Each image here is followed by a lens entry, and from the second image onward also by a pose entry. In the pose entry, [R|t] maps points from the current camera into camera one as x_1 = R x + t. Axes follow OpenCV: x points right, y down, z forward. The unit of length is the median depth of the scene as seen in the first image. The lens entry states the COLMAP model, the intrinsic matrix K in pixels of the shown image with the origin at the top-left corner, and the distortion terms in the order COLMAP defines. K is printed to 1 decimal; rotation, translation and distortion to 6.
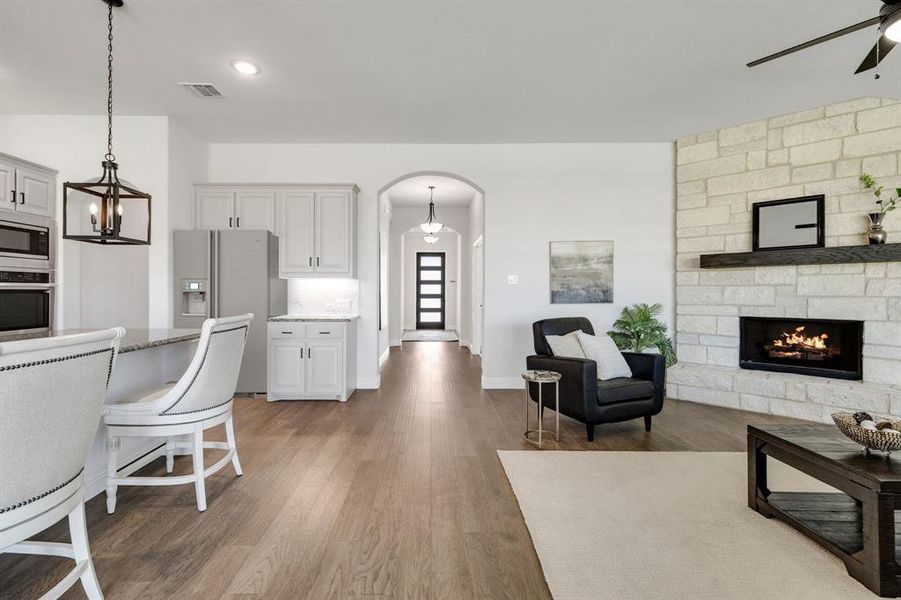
lens RADIAL K [[397.2, 0, 431.5], [0, 397.2, 291.0], [0, 0, 1]] dist [0.009132, -0.002100]
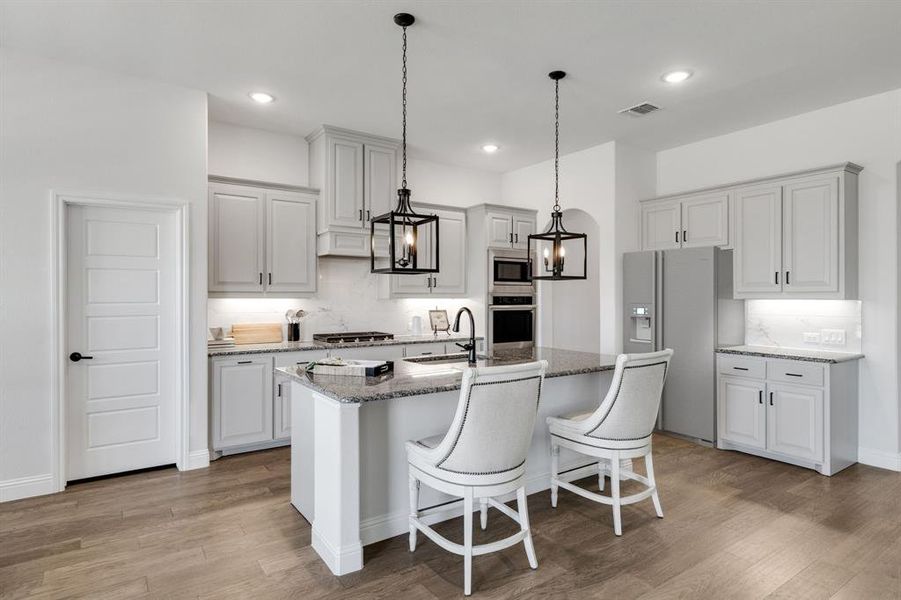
lens RADIAL K [[498.4, 0, 443.8], [0, 498.4, 292.6], [0, 0, 1]] dist [-0.004975, 0.001631]
pose [[0.560194, -0.007542, -0.828327, 0.135395], [0.001200, 0.999965, -0.008294, -0.041517], [0.828361, 0.003652, 0.560183, -0.063175]]
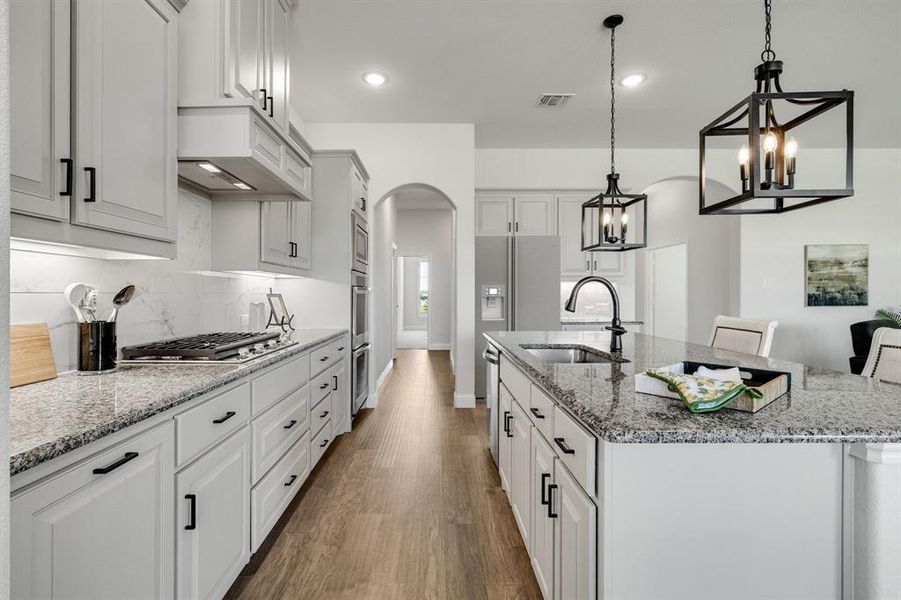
lens RADIAL K [[397.2, 0, 440.4], [0, 397.2, 293.4], [0, 0, 1]] dist [0.009132, -0.002100]
pose [[0.999999, 0.000557, -0.000873, -0.732875], [-0.000554, 0.999994, 0.003368, -0.004860], [0.000875, -0.003368, 0.999994, -0.030300]]
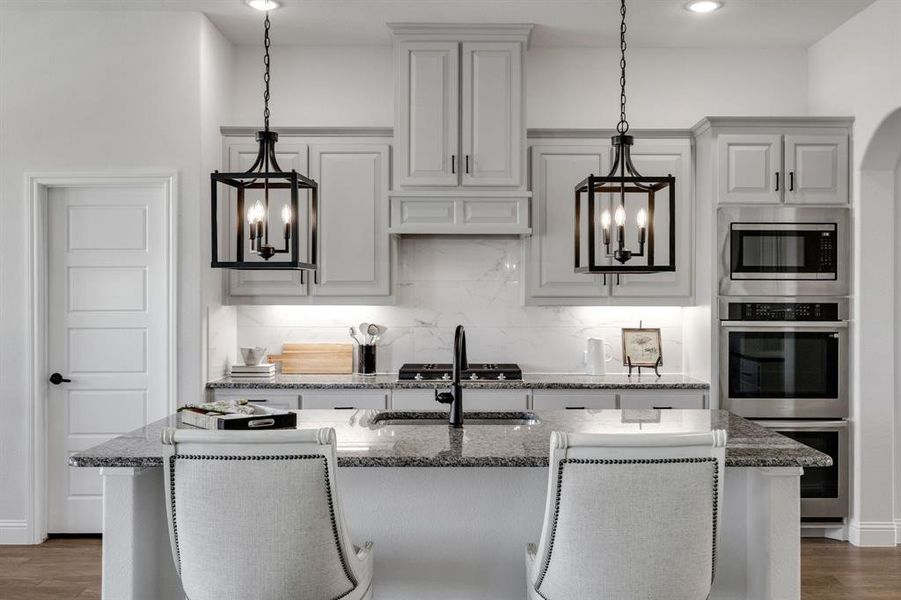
lens RADIAL K [[889.5, 0, 459.4], [0, 889.5, 294.7], [0, 0, 1]] dist [0.008498, 0.000000]
pose [[-0.007779, -0.001427, -0.999969, 0.286242], [0.000727, 0.999999, -0.001433, -0.051818], [0.999969, -0.000738, -0.007778, 0.449605]]
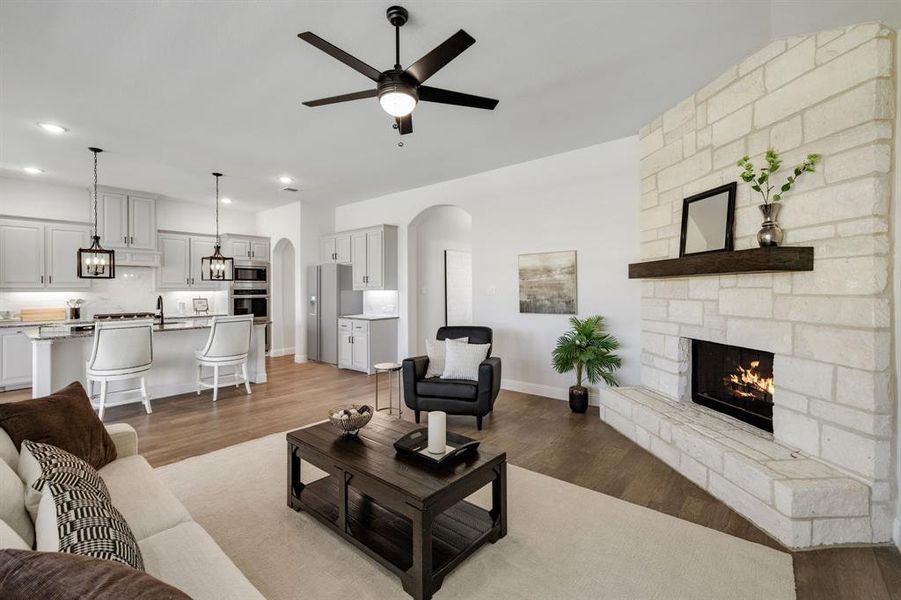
lens RADIAL K [[397.2, 0, 450.5], [0, 397.2, 287.7], [0, 0, 1]] dist [0.009132, -0.002100]
pose [[0.763416, -0.006722, -0.645872, 0.975713], [0.007422, 0.999971, -0.001634, -0.041109], [0.645864, -0.003546, 0.763444, 0.070934]]
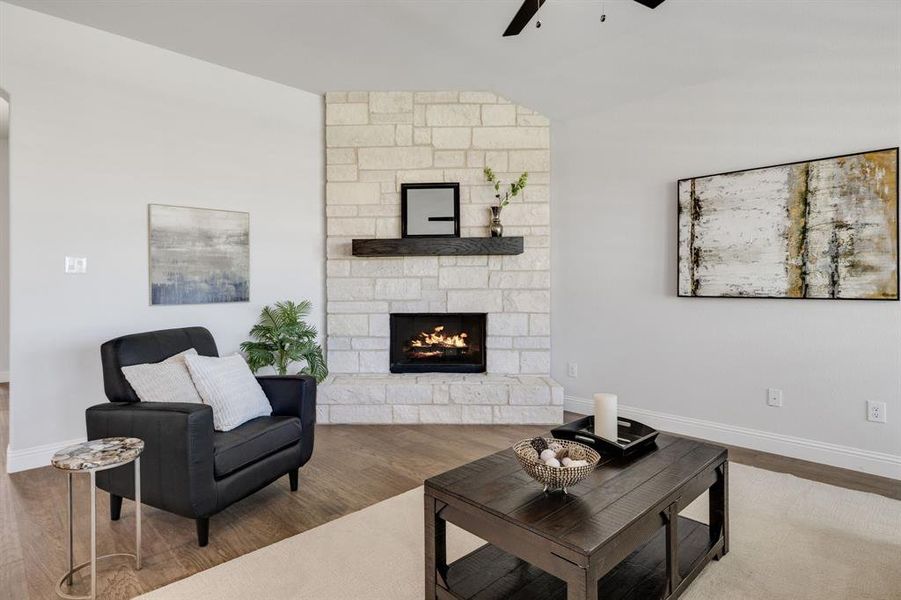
lens RADIAL K [[476.4, 0, 417.9], [0, 476.4, 284.2], [0, 0, 1]] dist [0.001883, 0.001115]
pose [[0.735087, -0.003679, 0.677963, 0.123399], [0.005062, 0.999987, -0.000062, 0.001280], [-0.677954, 0.003478, 0.735096, 0.210528]]
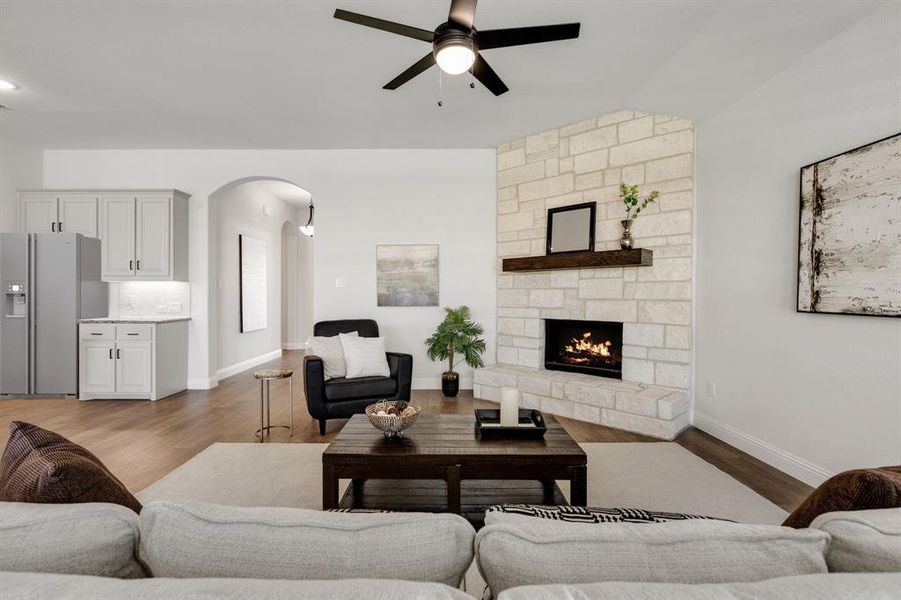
lens RADIAL K [[421.5, 0, 445.6], [0, 421.5, 296.7], [0, 0, 1]] dist [-0.012913, 0.000764]
pose [[0.999994, 0.000801, 0.003507, 0.541469], [-0.000822, 0.999983, 0.005843, 0.000838], [-0.003503, -0.005846, 0.999977, -0.090872]]
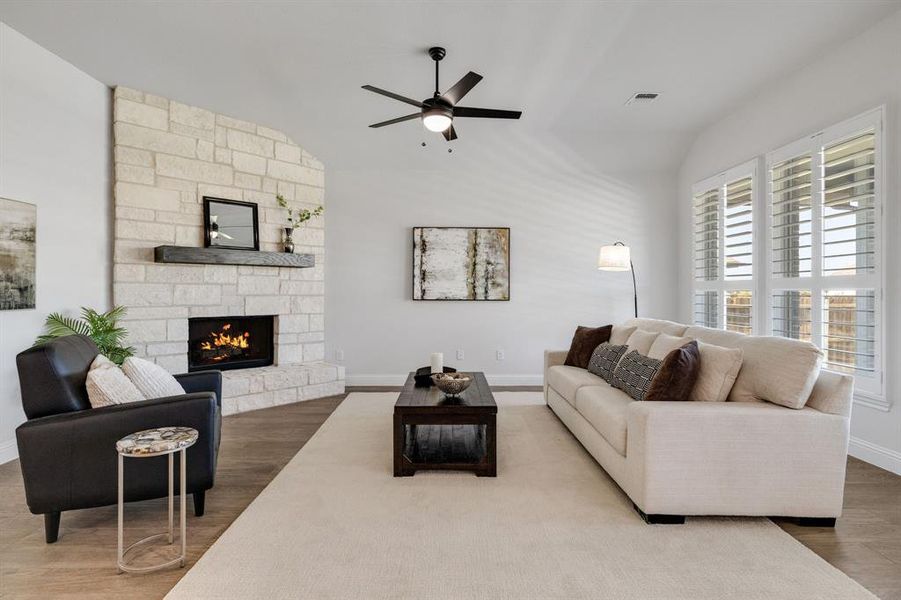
lens RADIAL K [[454.5, 0, 445.1], [0, 454.5, 292.8], [0, 0, 1]] dist [0.003061, 0.004074]
pose [[-0.008790, -0.002183, 0.999959, -0.269923], [-0.004328, 0.999988, 0.002145, 0.002297], [-0.999952, -0.004309, -0.008800, 0.448506]]
